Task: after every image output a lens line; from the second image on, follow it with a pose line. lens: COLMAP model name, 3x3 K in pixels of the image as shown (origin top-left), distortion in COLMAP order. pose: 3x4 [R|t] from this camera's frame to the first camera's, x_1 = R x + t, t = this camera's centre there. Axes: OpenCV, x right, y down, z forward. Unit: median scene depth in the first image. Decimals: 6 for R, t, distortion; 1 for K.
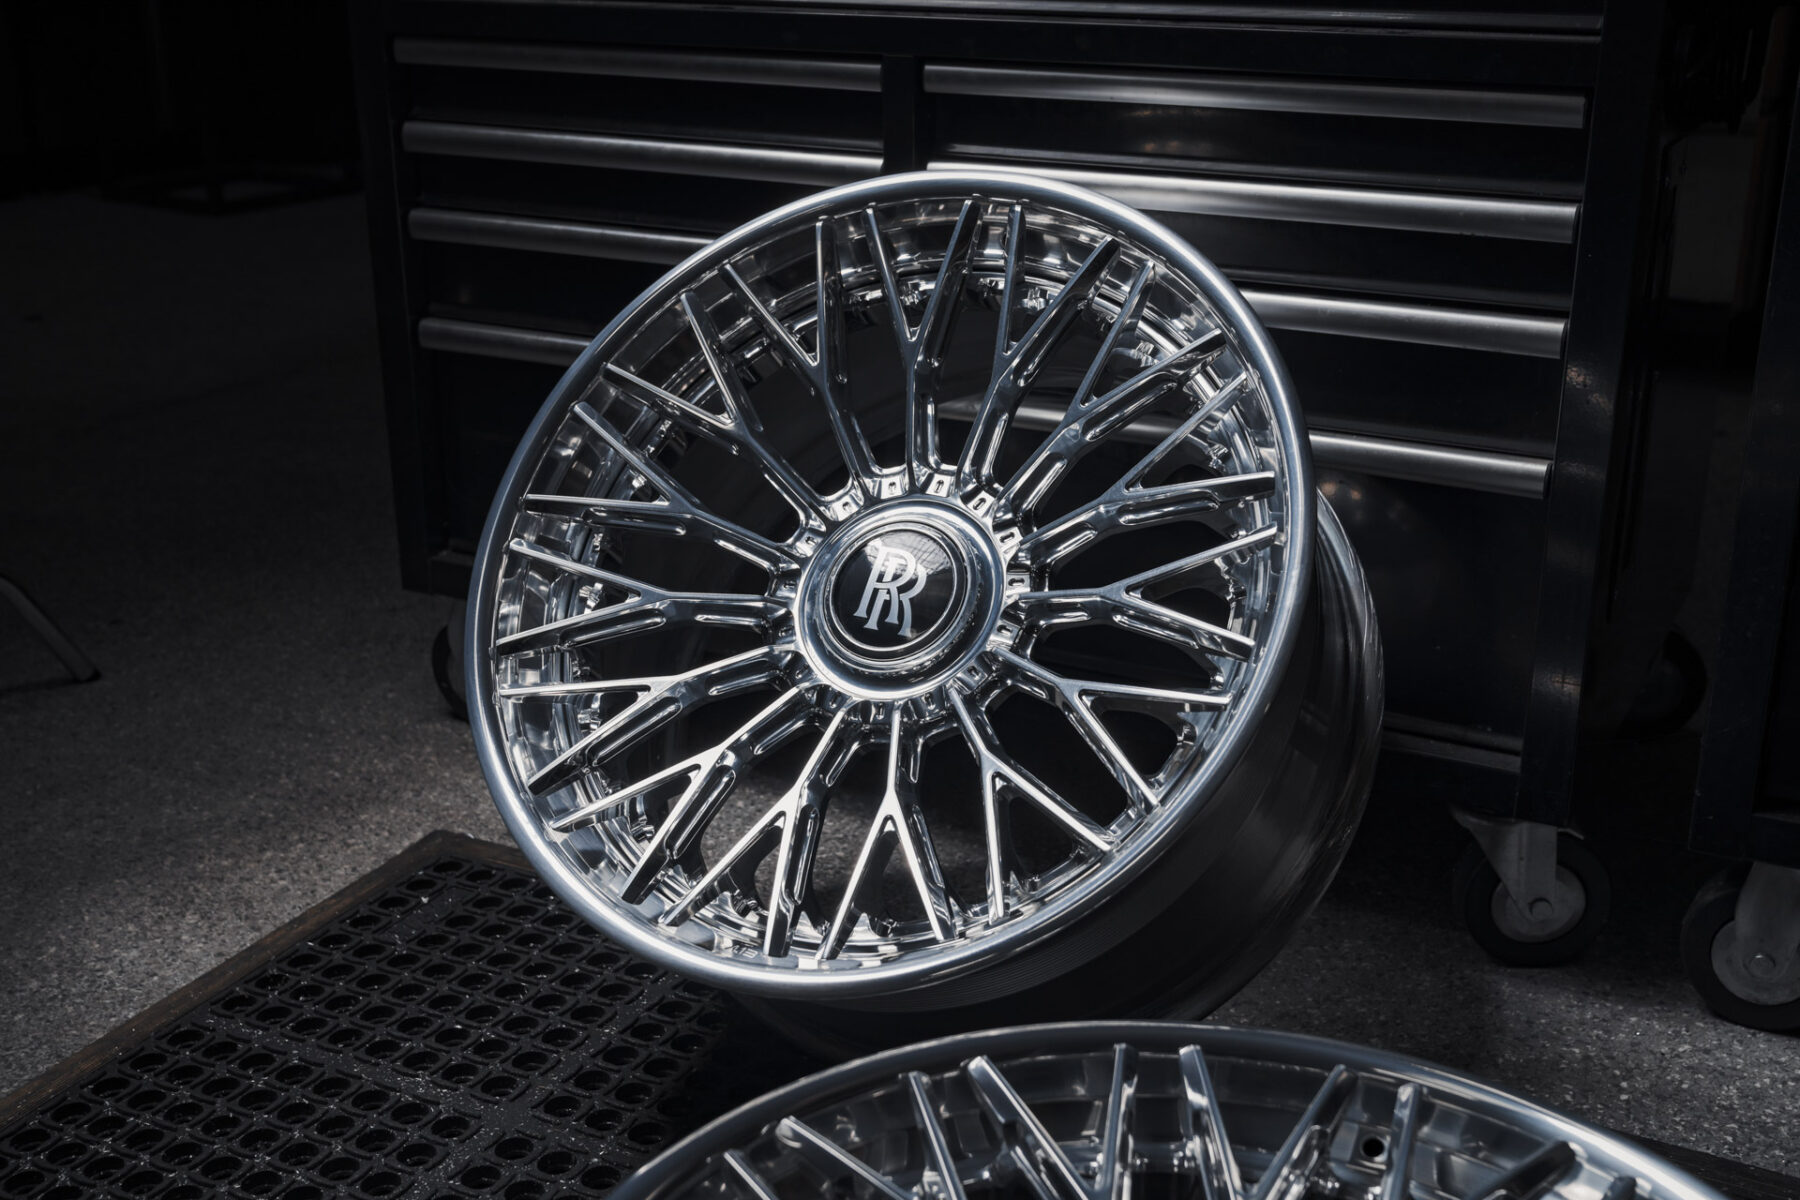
lens RADIAL K [[1879.6, 0, 900.0], [0, 1879.6, 600.0], [0, 0, 1]] dist [-0.002538, 0.000094]
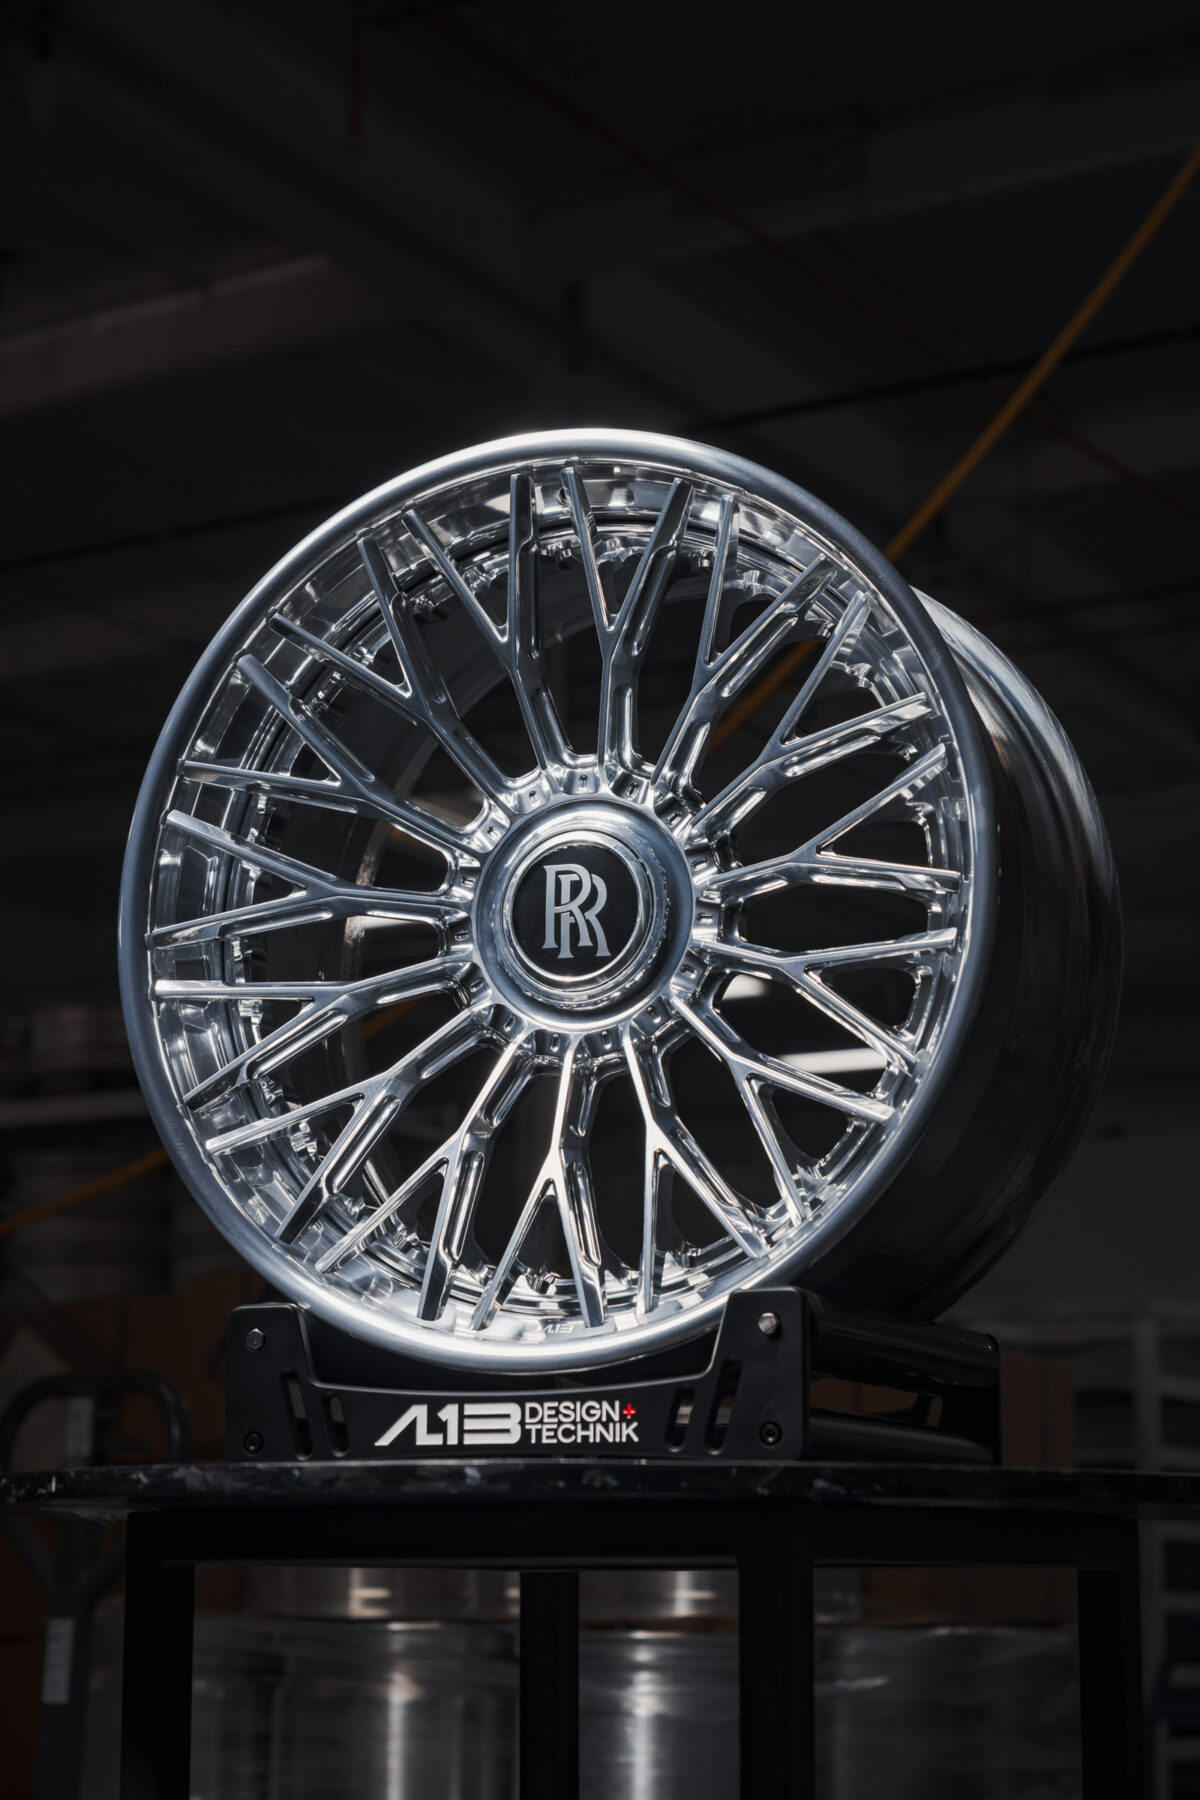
lens RADIAL K [[3599.1, 0, 600.0], [0, 3599.1, 900.0], [0, 0, 1]] dist [-0.029830, 0.388209]
pose [[0.945544, -0.322953, 0.040596, -0.062818], [0.315682, 0.940272, 0.127413, -0.233810], [-0.079319, -0.107659, 0.991019, -0.762869]]
